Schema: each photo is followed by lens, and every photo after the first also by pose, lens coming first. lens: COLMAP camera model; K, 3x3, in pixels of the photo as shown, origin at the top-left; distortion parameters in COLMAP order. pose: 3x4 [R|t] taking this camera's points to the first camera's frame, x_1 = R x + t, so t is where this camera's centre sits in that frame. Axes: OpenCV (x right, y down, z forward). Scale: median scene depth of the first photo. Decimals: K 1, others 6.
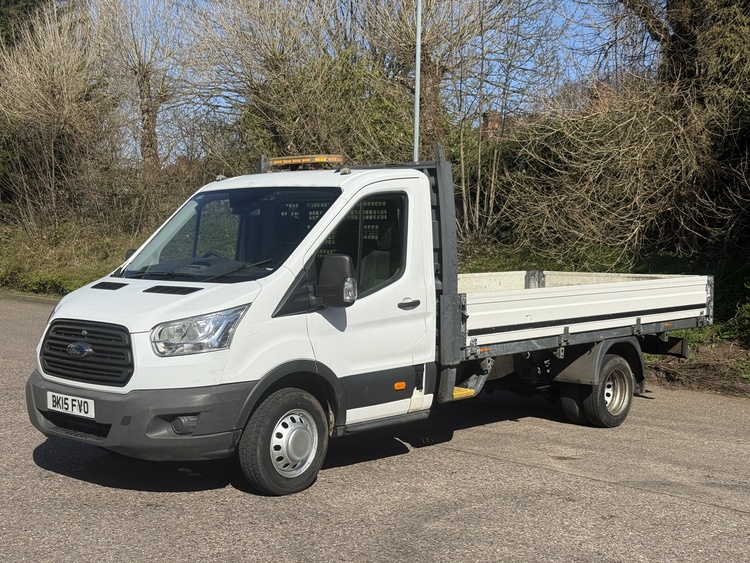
lens RADIAL K [[1049.1, 0, 413.6], [0, 1049.1, 281.1], [0, 0, 1]] dist [-0.019963, -0.008445]
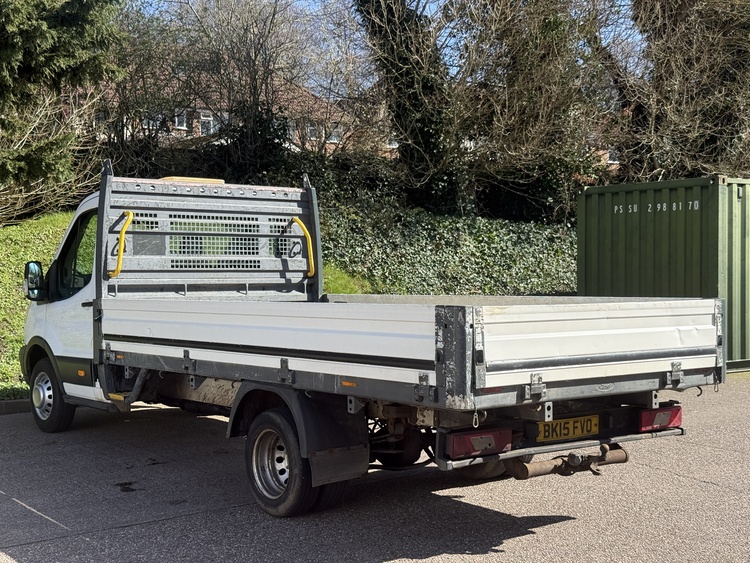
lens RADIAL K [[1049.1, 0, 413.6], [0, 1049.1, 281.1], [0, 0, 1]] dist [-0.019963, -0.008445]
pose [[-0.150396, -0.011000, -0.988565, 0.838436], [-0.050183, 0.998734, -0.003479, -0.015092], [0.987351, 0.049086, -0.150758, 1.166393]]
